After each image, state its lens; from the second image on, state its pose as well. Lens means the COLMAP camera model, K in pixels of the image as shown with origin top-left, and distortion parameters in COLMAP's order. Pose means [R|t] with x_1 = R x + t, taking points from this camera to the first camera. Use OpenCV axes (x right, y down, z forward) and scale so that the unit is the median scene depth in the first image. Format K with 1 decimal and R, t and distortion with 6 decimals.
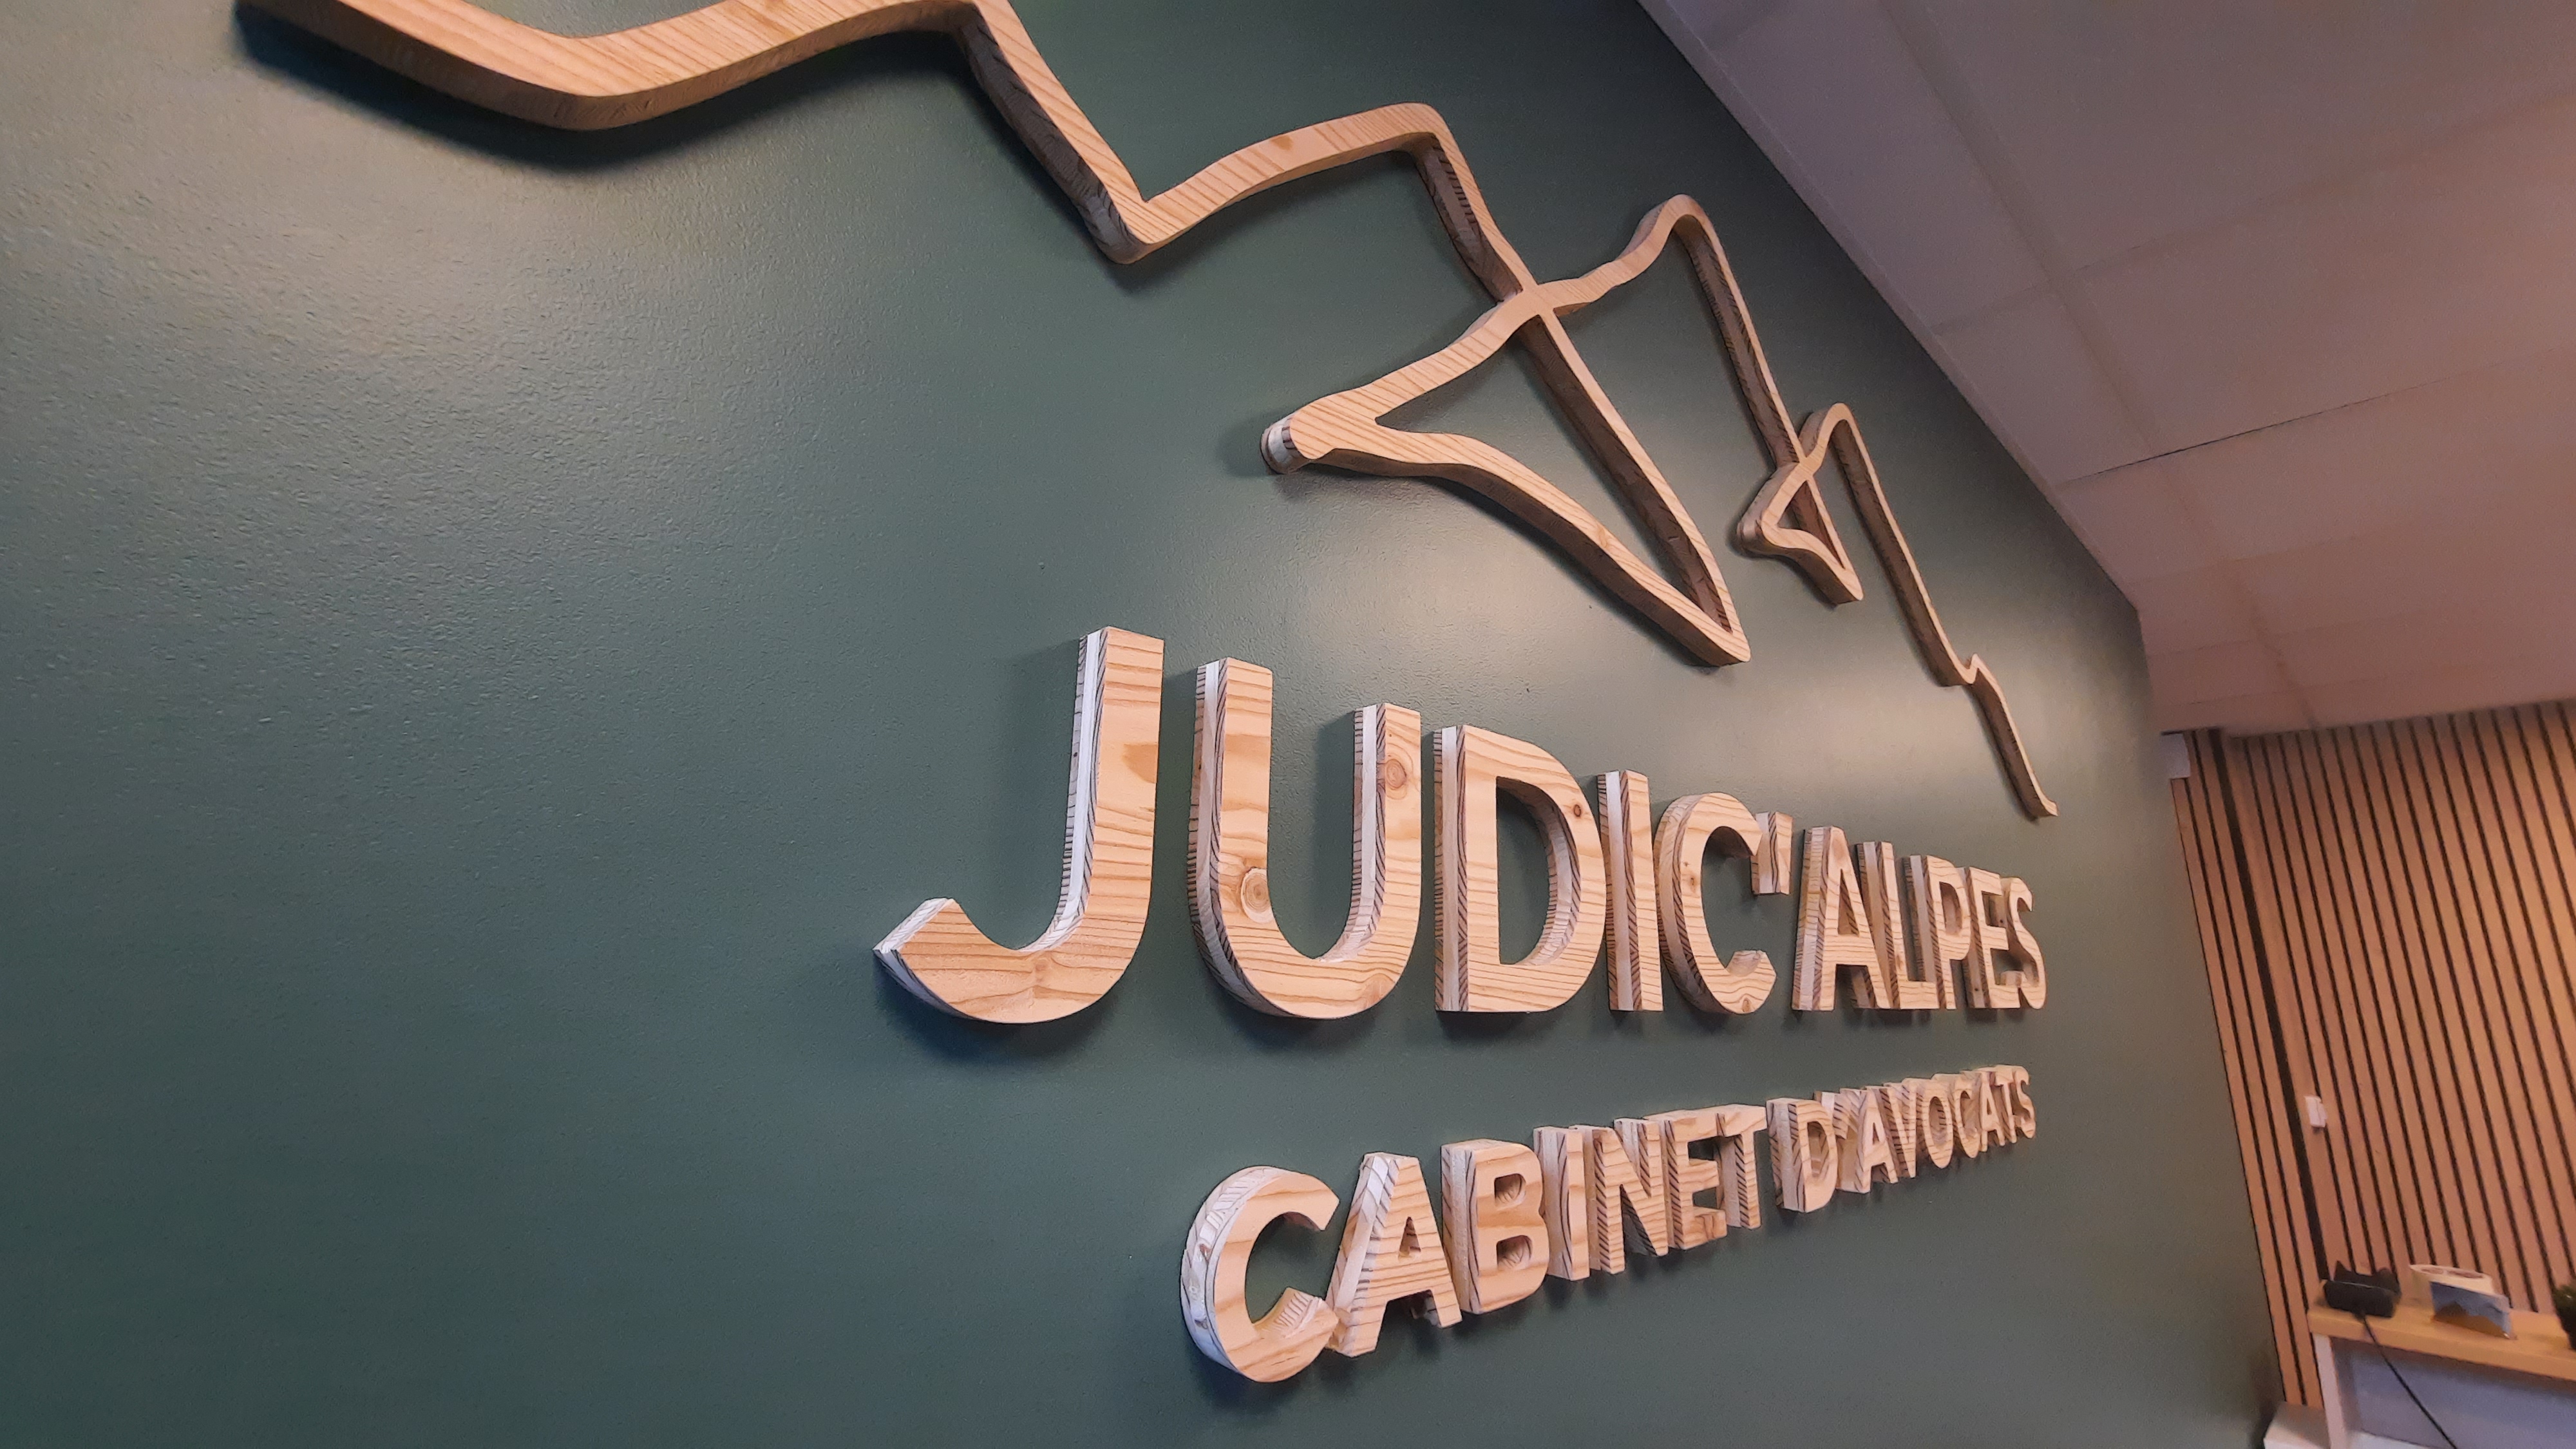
lens RADIAL K [[1044.8, 0, 1287.3], [0, 1044.8, 709.7], [0, 0, 1]] dist [-0.000846, -0.000550]
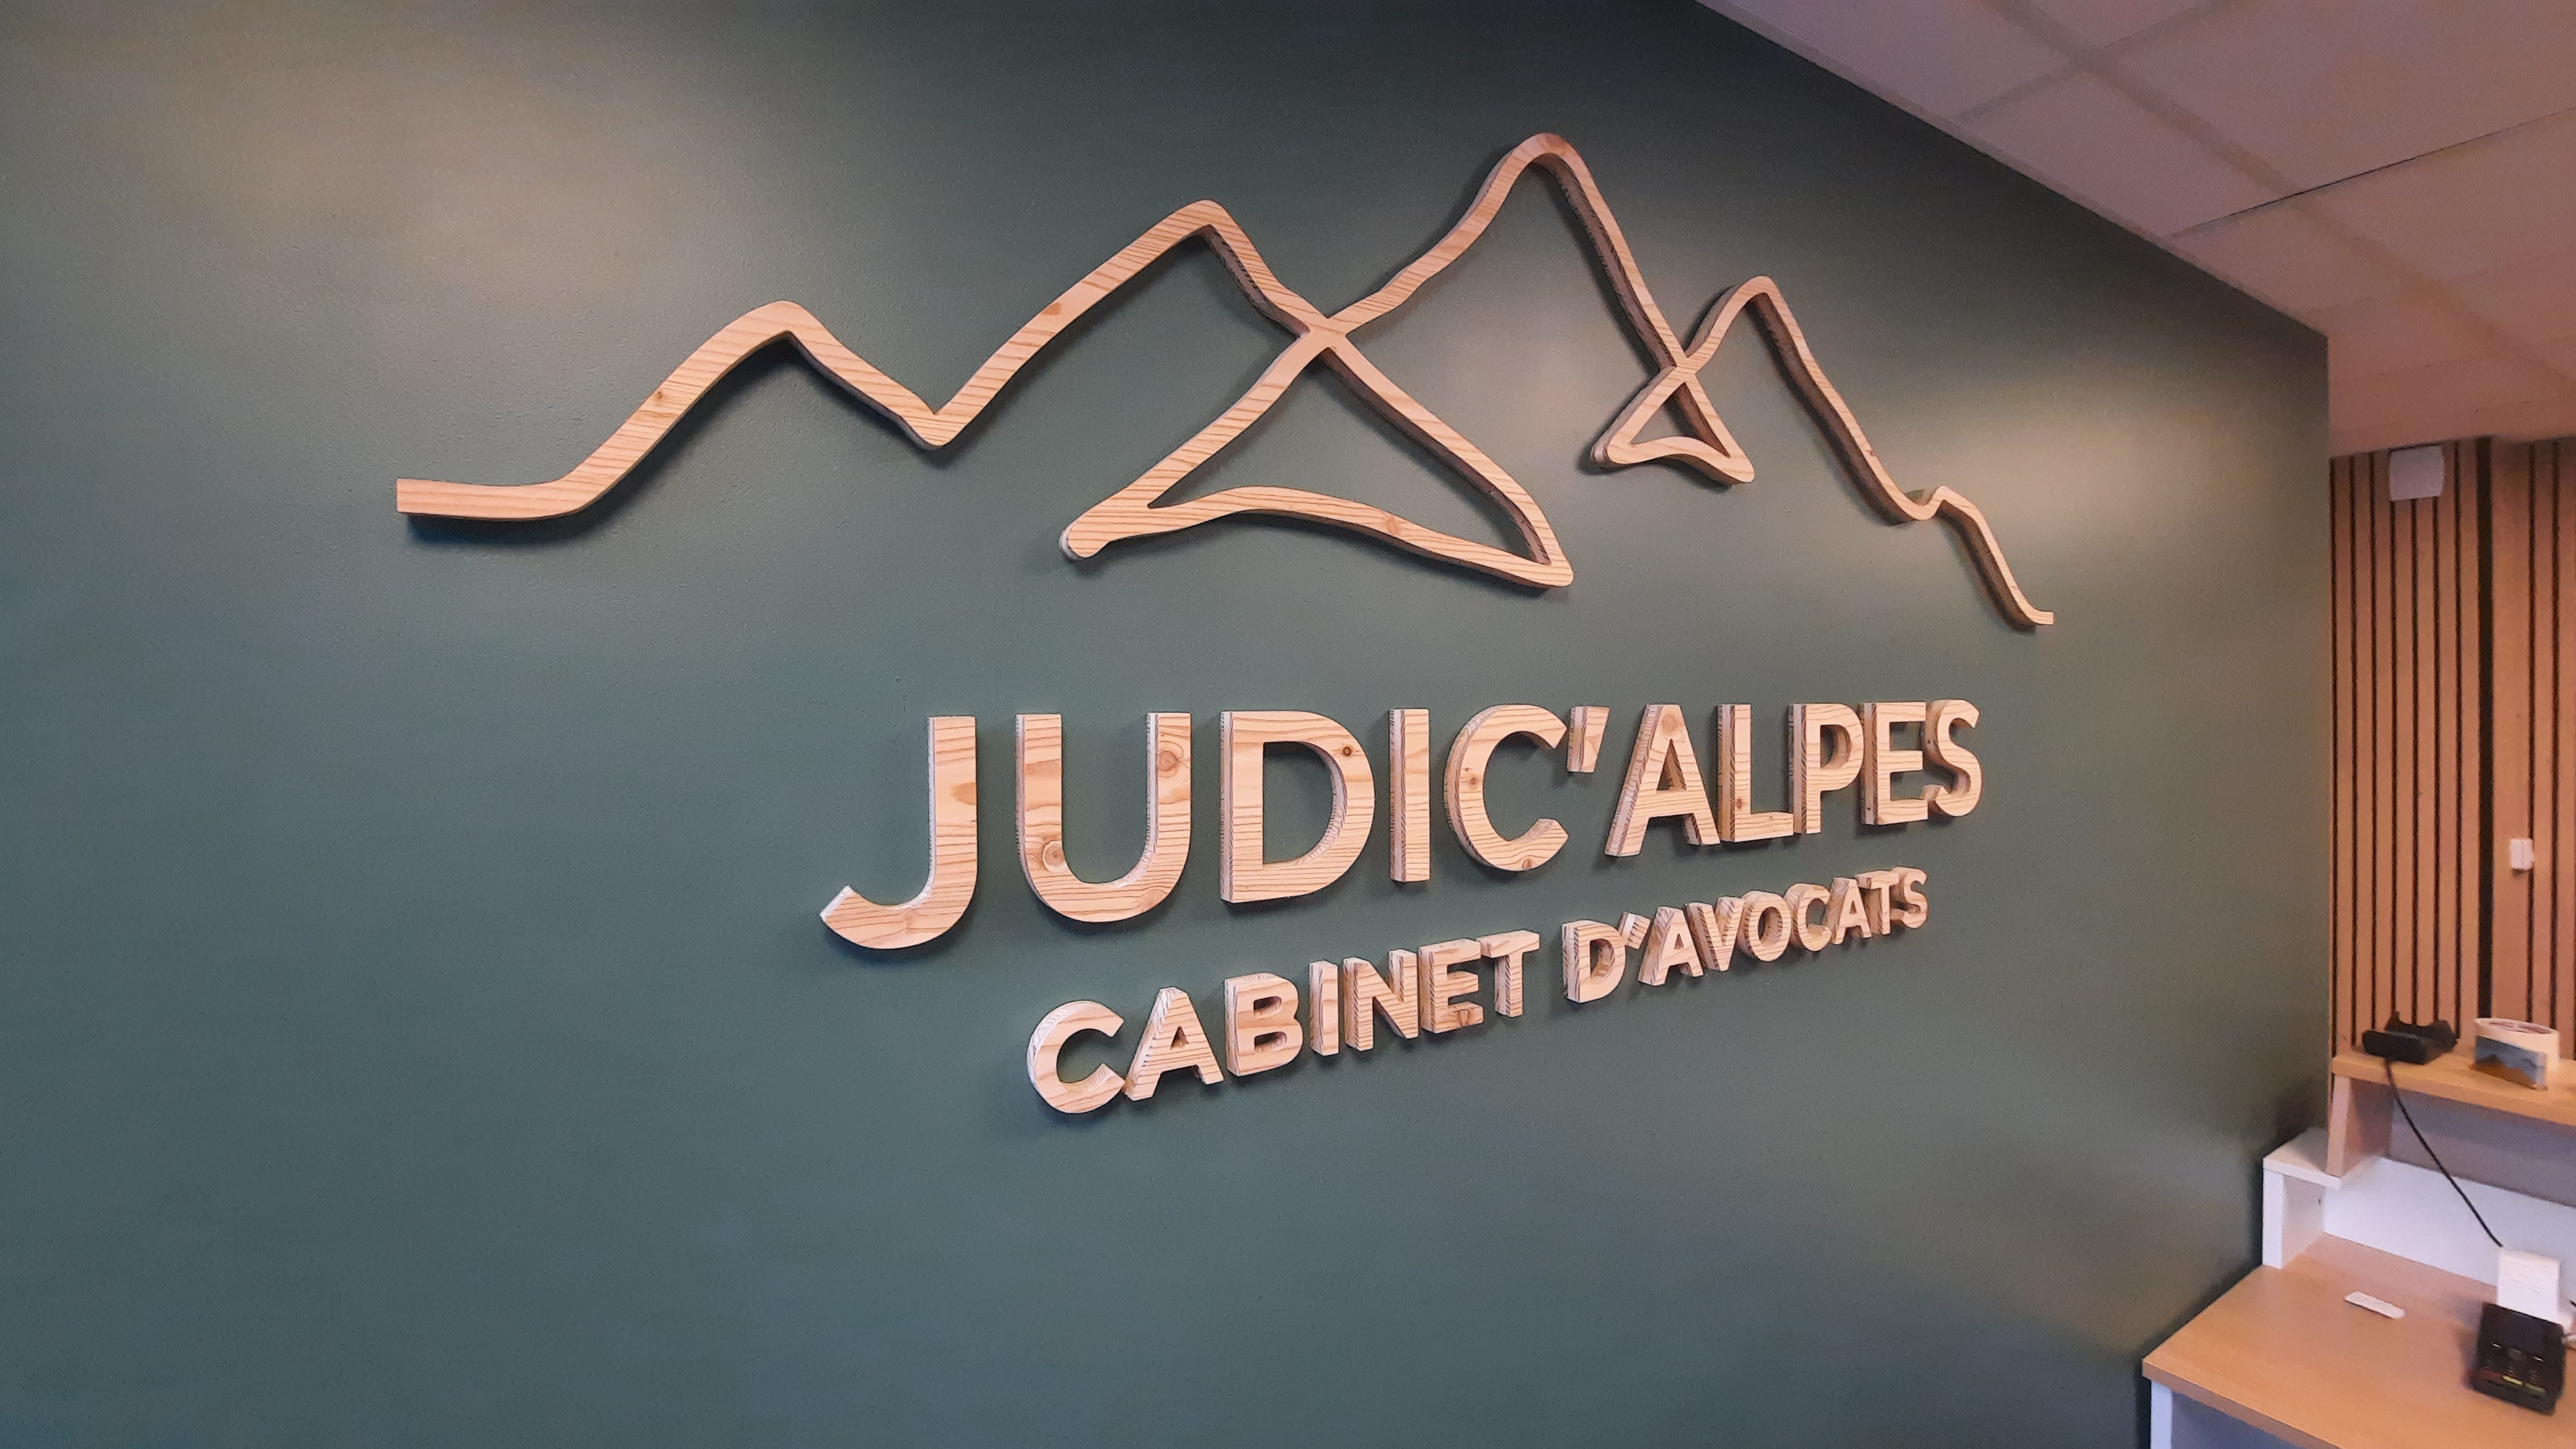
lens RADIAL K [[1044.8, 0, 1287.3], [0, 1044.8, 709.7], [0, 0, 1]] dist [-0.000846, -0.000550]
pose [[0.974398, -0.033539, -0.222313, 0.571245], [0.089882, 0.964466, 0.248448, -0.346854], [0.206080, -0.262069, 0.942789, -0.356006]]
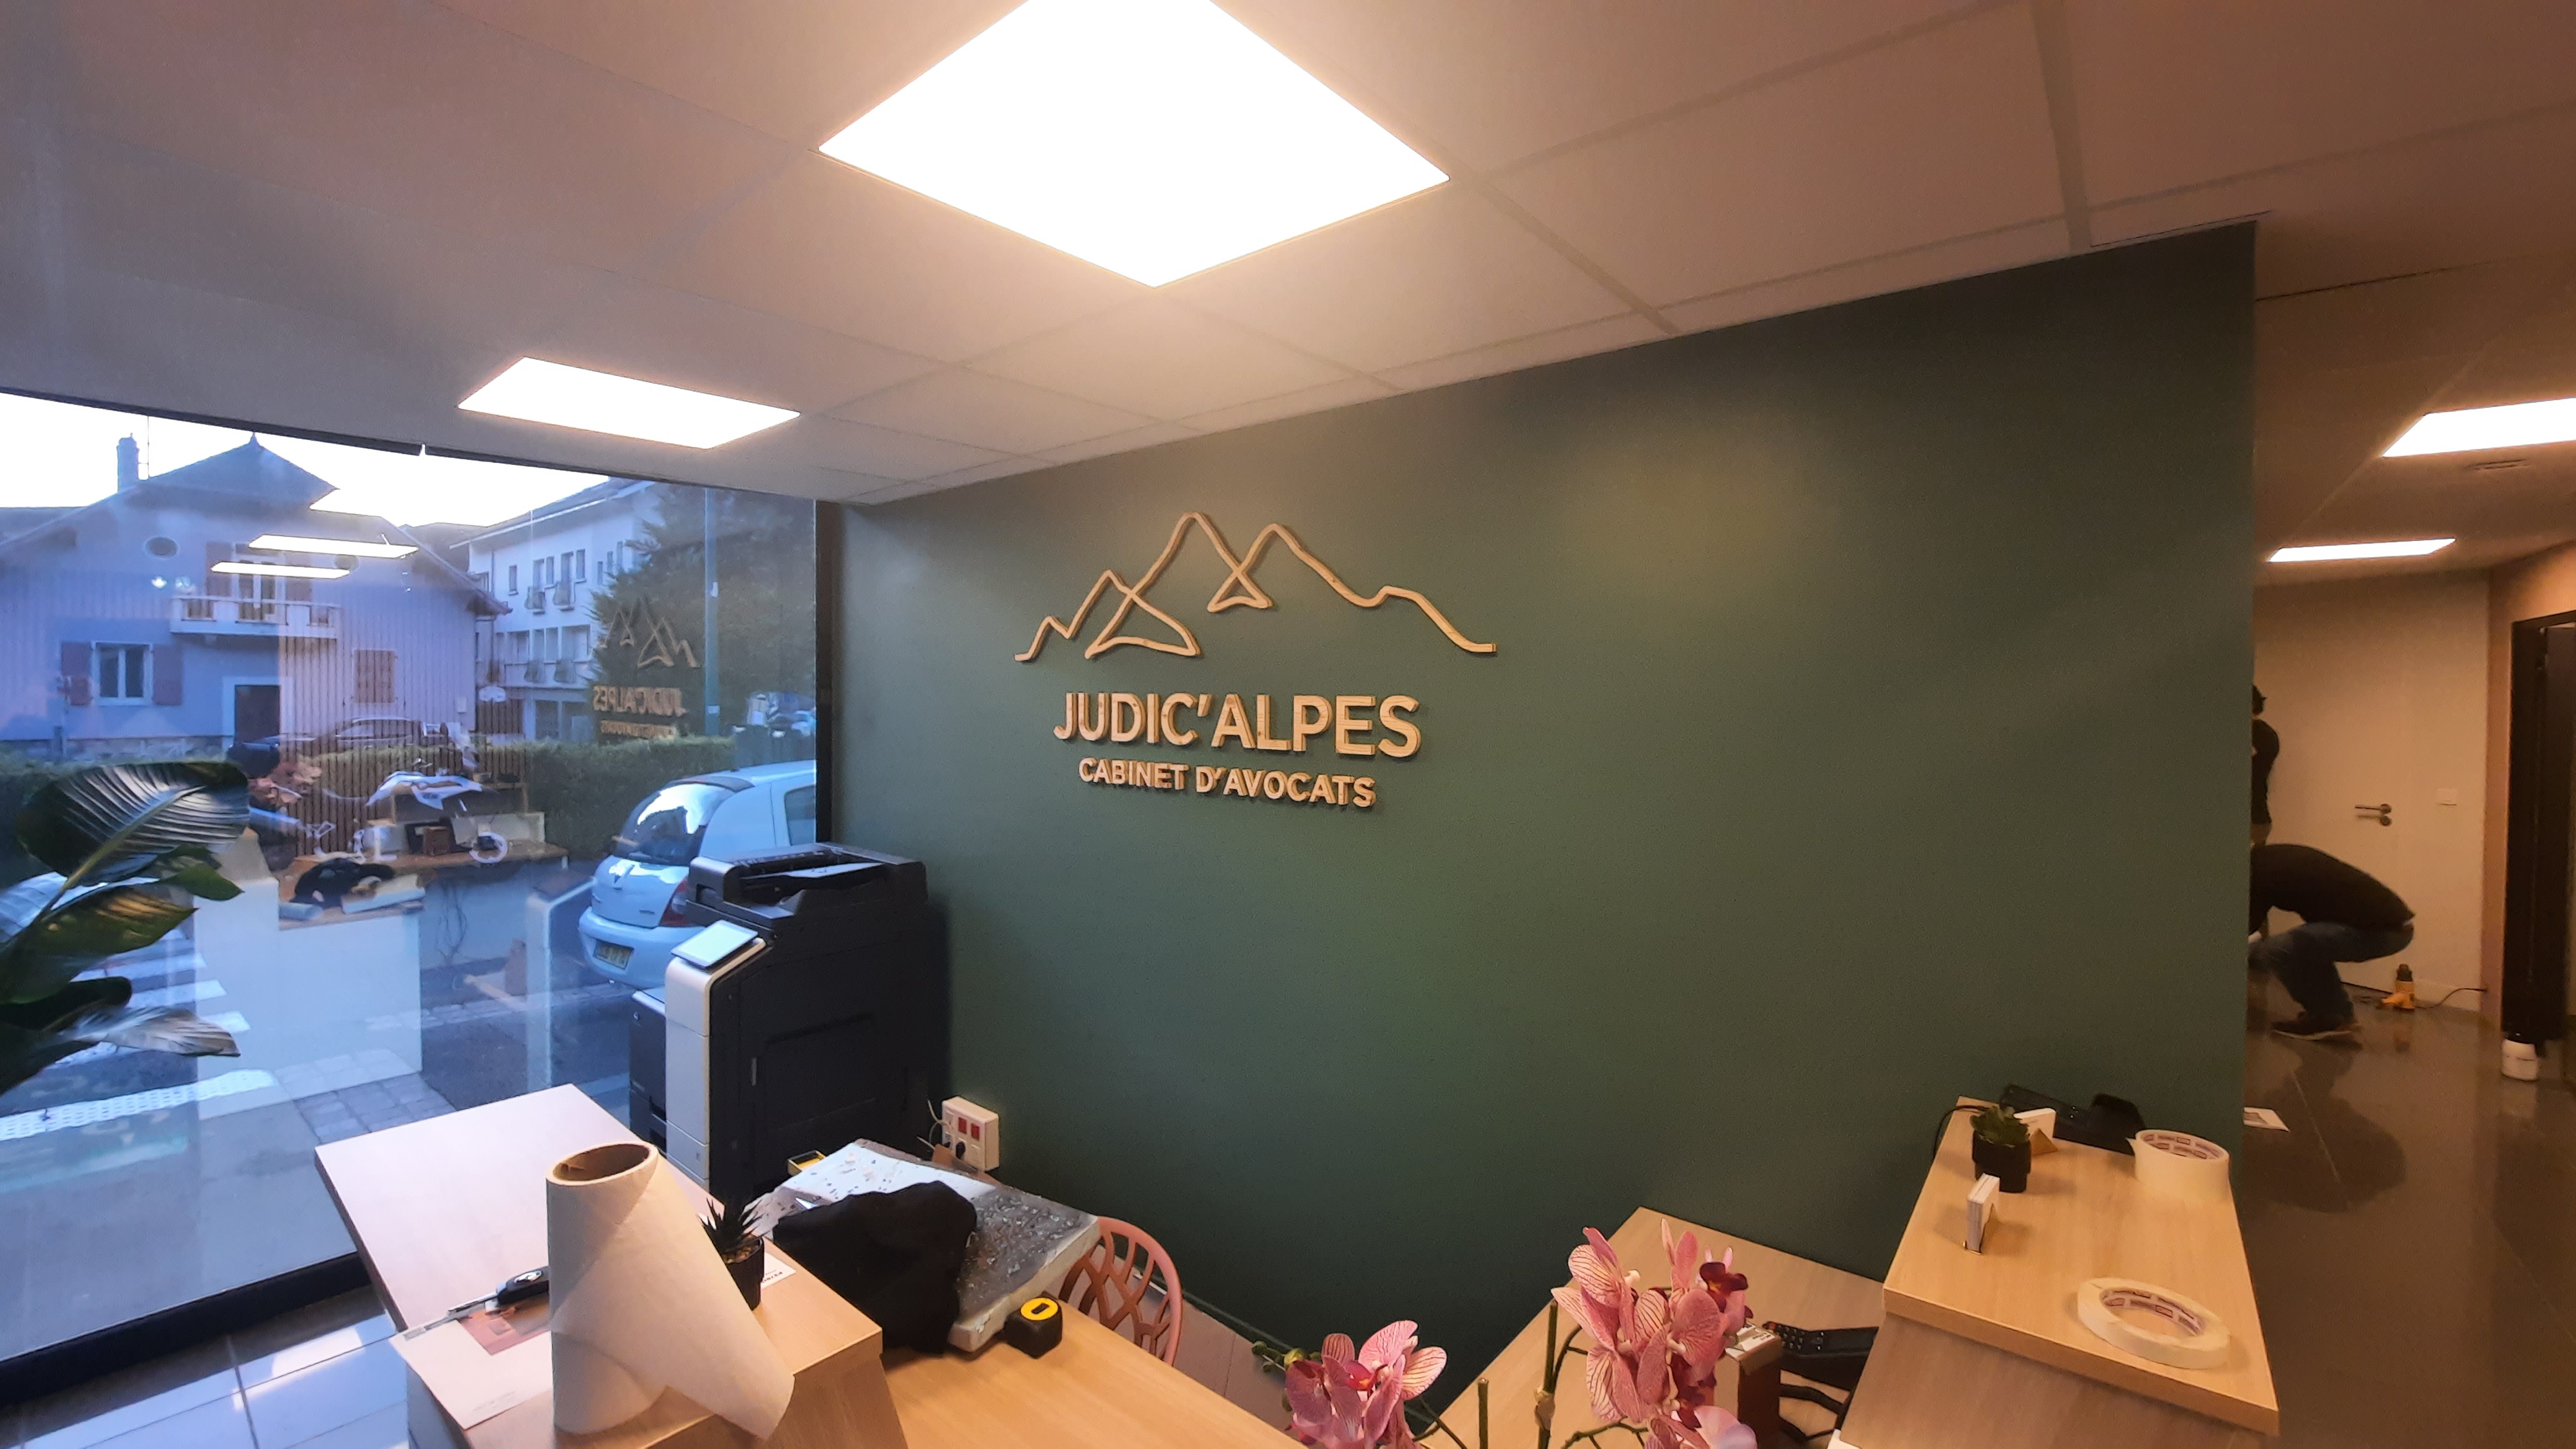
lens RADIAL K [[1044.8, 0, 1287.3], [0, 1044.8, 709.7], [0, 0, 1]] dist [-0.000846, -0.000550]
pose [[0.123617, -0.005372, -0.992316, 6.181188], [0.248365, 0.968326, 0.025697, 0.196936], [0.960747, -0.249633, 0.121035, 1.225265]]
